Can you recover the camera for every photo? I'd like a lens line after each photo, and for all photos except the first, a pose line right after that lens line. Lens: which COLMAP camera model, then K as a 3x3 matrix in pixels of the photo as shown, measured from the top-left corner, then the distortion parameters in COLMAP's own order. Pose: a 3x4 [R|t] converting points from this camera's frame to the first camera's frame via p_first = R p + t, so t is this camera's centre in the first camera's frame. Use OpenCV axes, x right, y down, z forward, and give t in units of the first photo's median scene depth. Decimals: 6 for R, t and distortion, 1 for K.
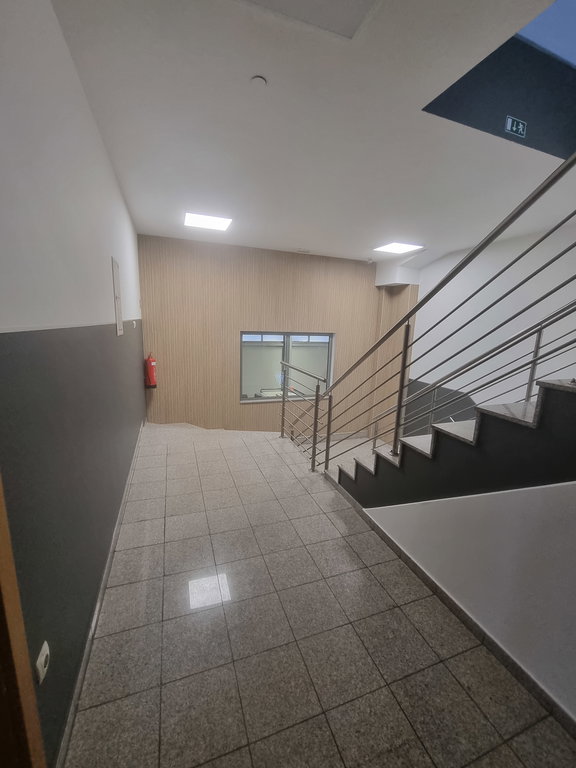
lens RADIAL K [[314.0, 0, 288.1], [0, 314.0, 383.5], [0, 0, 1]] dist [-0.007102, 0.002267]
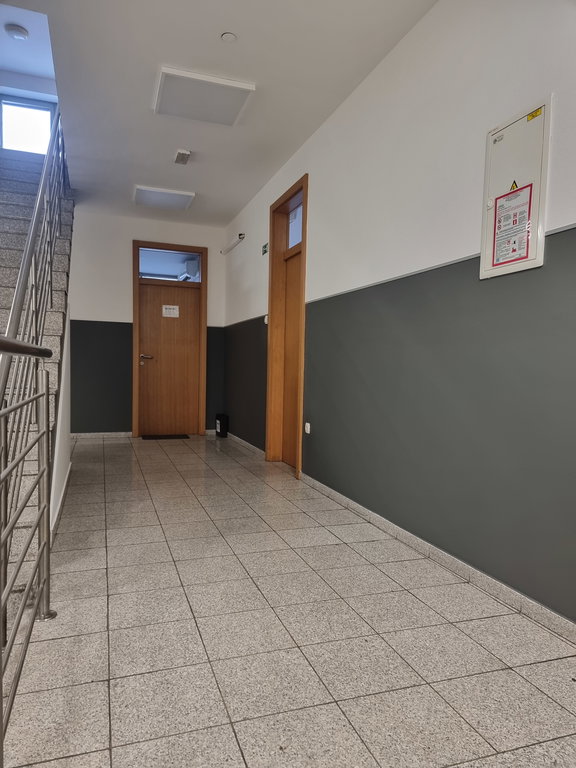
lens RADIAL K [[523.7, 0, 287.0], [0, 523.7, 385.0], [0, 0, 1]] dist [0.089504, -0.071498]
pose [[-0.998441, -0.055062, 0.009099, -0.236439], [-0.051469, 0.971508, 0.231351, -0.170407], [-0.021578, 0.230523, -0.972828, 1.926413]]
